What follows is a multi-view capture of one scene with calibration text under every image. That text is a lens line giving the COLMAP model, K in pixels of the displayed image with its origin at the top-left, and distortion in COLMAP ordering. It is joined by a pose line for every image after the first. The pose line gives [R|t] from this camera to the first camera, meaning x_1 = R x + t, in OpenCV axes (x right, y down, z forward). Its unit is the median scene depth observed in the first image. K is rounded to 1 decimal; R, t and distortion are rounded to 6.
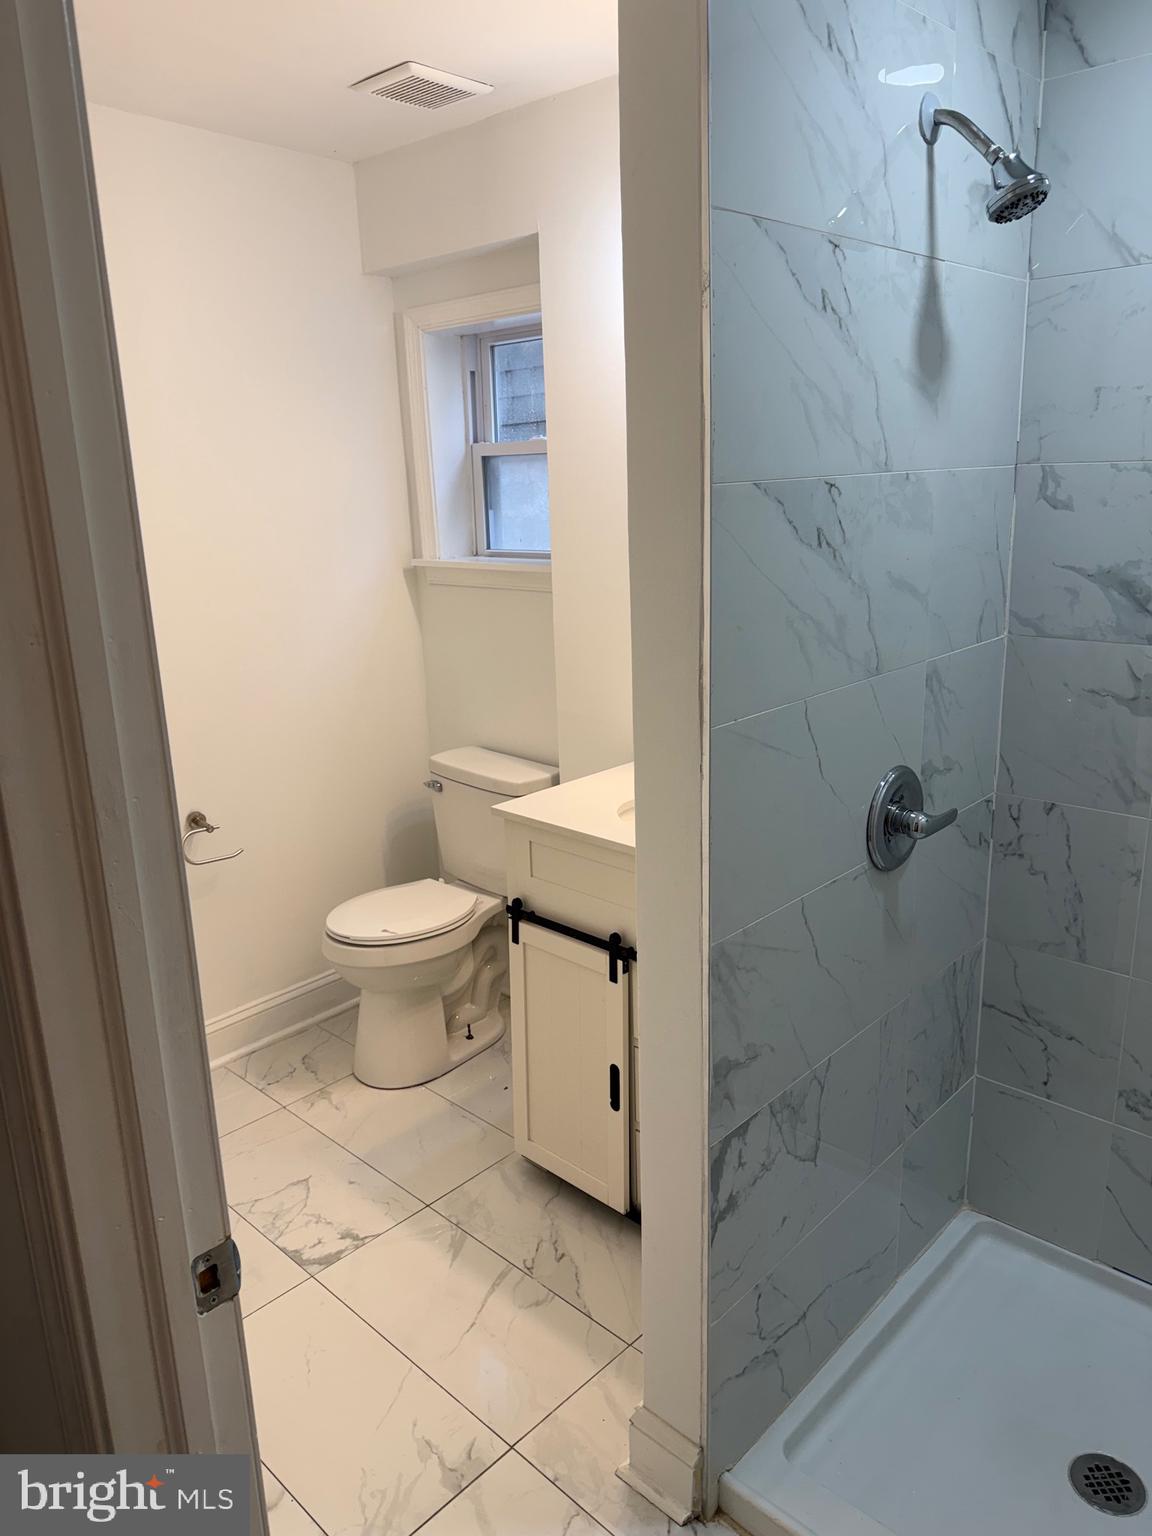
lens RADIAL K [[1081.1, 0, 572.8], [0, 1081.1, 771.9], [0, 0, 1]] dist [0.173580, -0.292895]
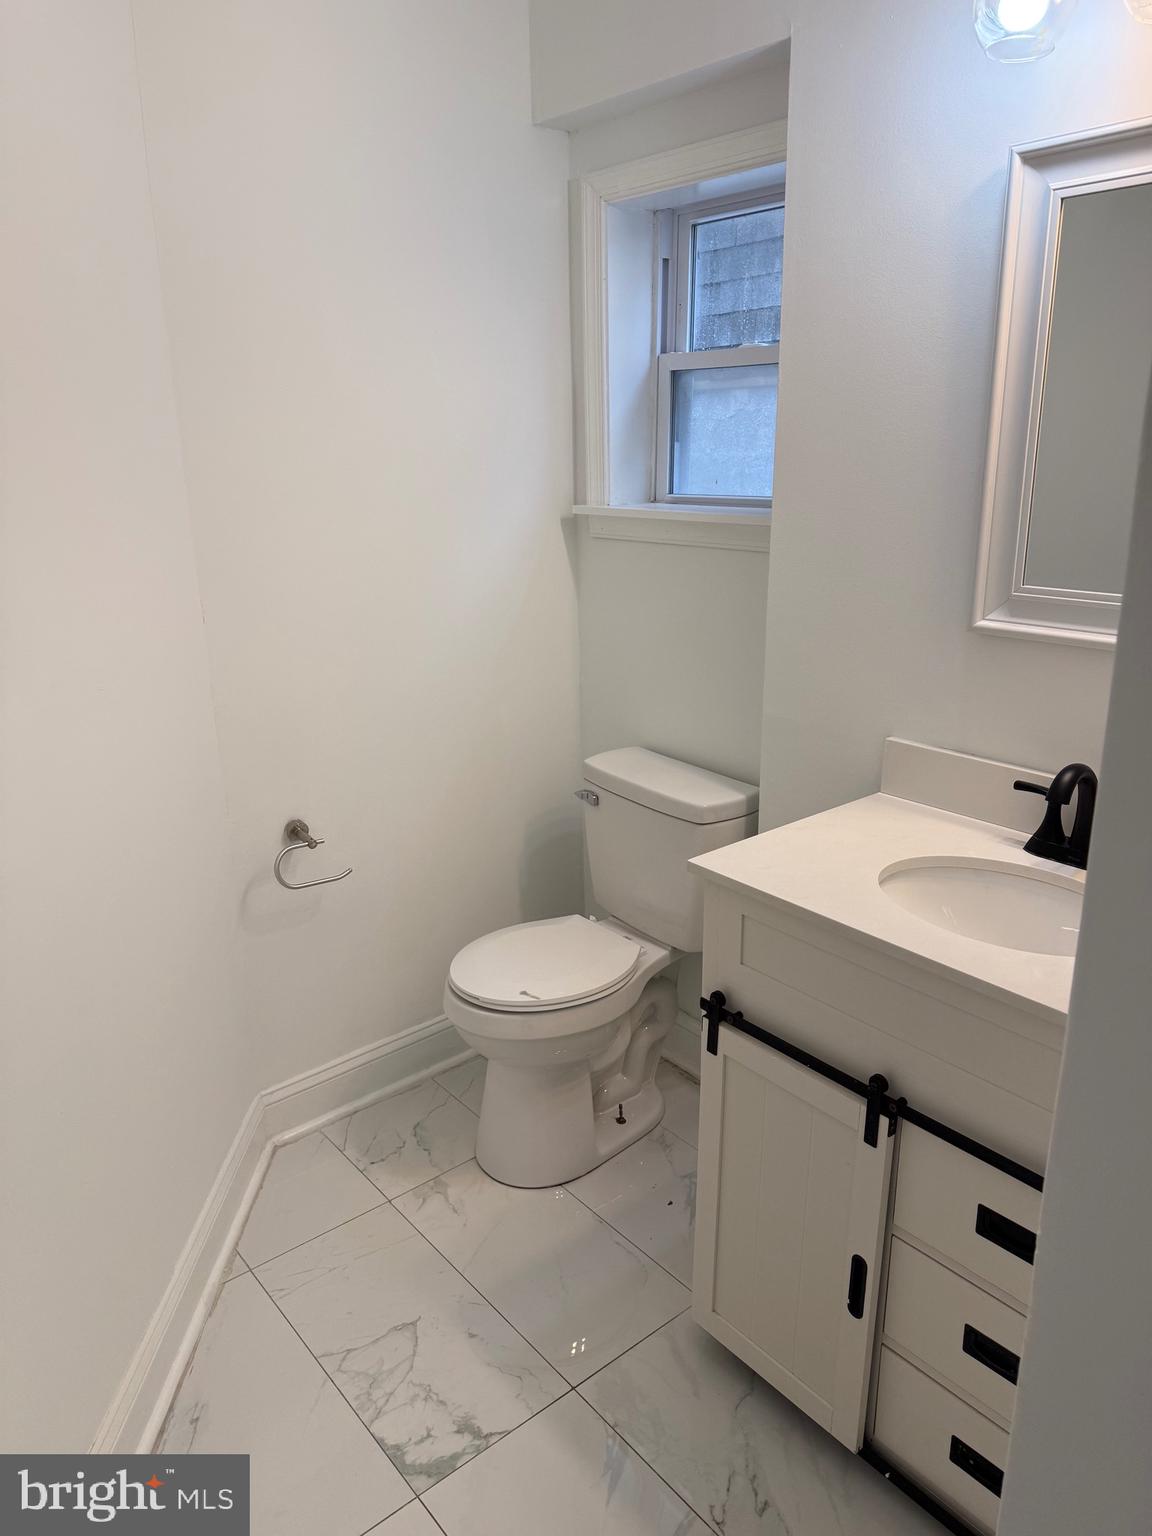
lens RADIAL K [[1090.0, 0, 555.5], [0, 1090.0, 766.9], [0, 0, 1]] dist [0.148732, -0.169396]
pose [[0.991838, 0.049221, -0.117618, -0.064581], [-0.044697, 0.998167, 0.040798, -0.043468], [0.119410, -0.035208, 0.992221, 0.232268]]
